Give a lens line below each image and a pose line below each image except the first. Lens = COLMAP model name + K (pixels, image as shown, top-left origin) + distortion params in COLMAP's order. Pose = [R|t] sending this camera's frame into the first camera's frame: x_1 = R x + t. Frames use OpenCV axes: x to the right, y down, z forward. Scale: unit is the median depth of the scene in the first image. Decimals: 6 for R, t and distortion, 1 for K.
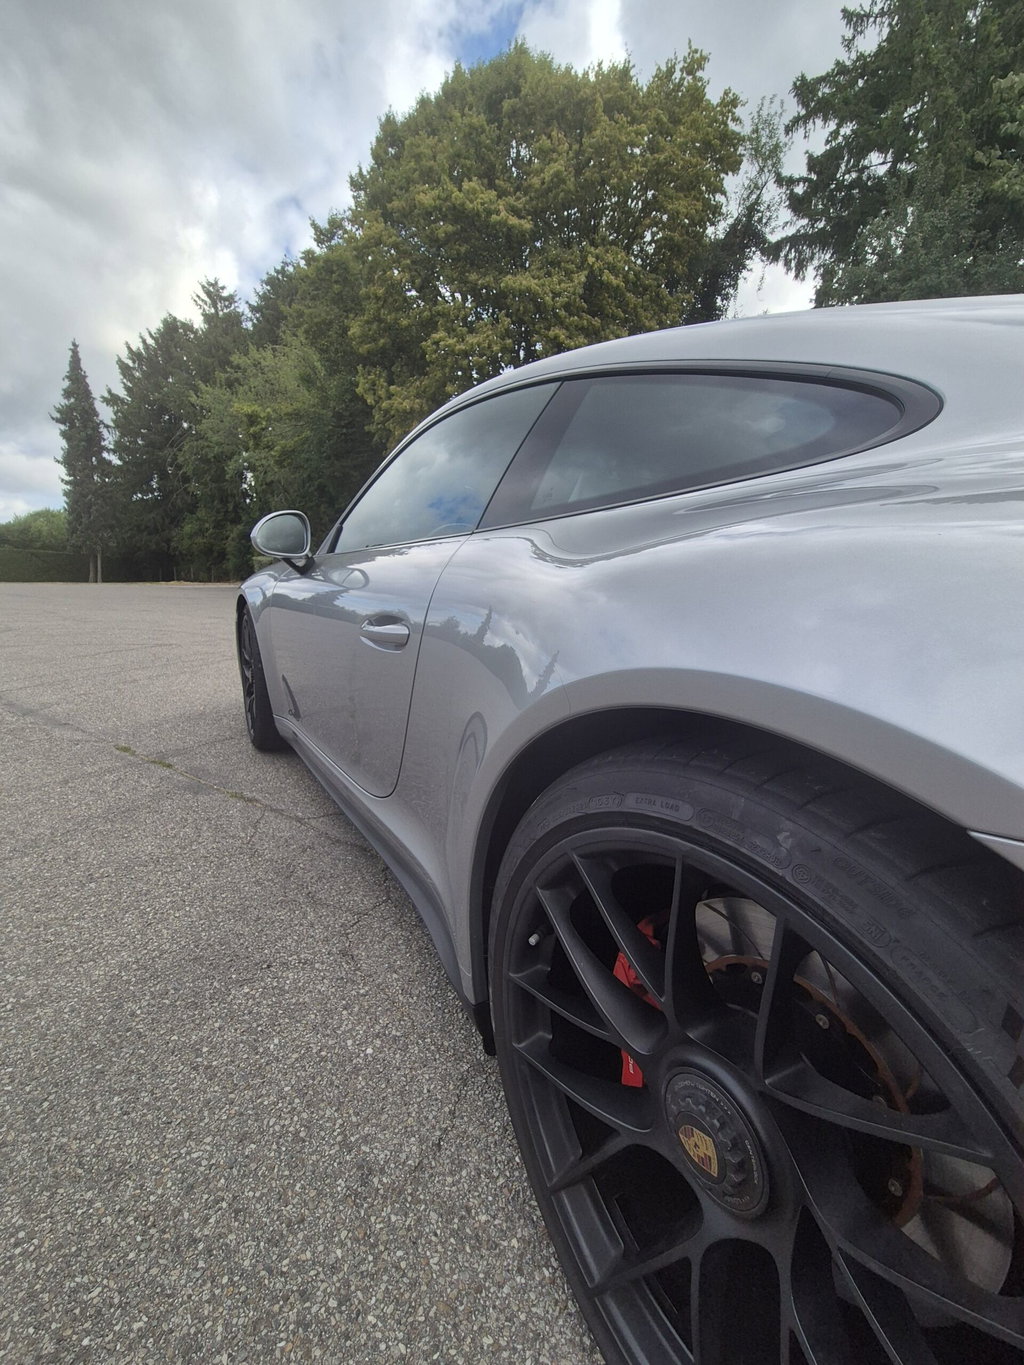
lens RADIAL K [[622.1, 0, 512.0], [0, 622.1, 682.5], [0, 0, 1]] dist [-0.002981, -0.000308]
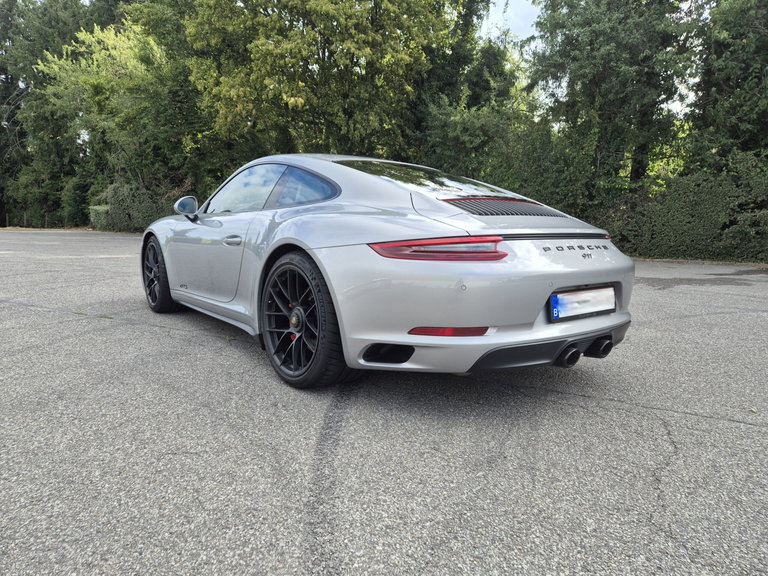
lens RADIAL K [[600.4, 0, 384.0], [0, 600.4, 288.0], [0, 0, 1]] dist [0.046163, -0.061135]
pose [[0.996261, 0.002178, 0.086363, 0.025667], [0.003719, 0.997674, -0.068068, 0.032382], [-0.086310, 0.068135, 0.993936, -0.182306]]
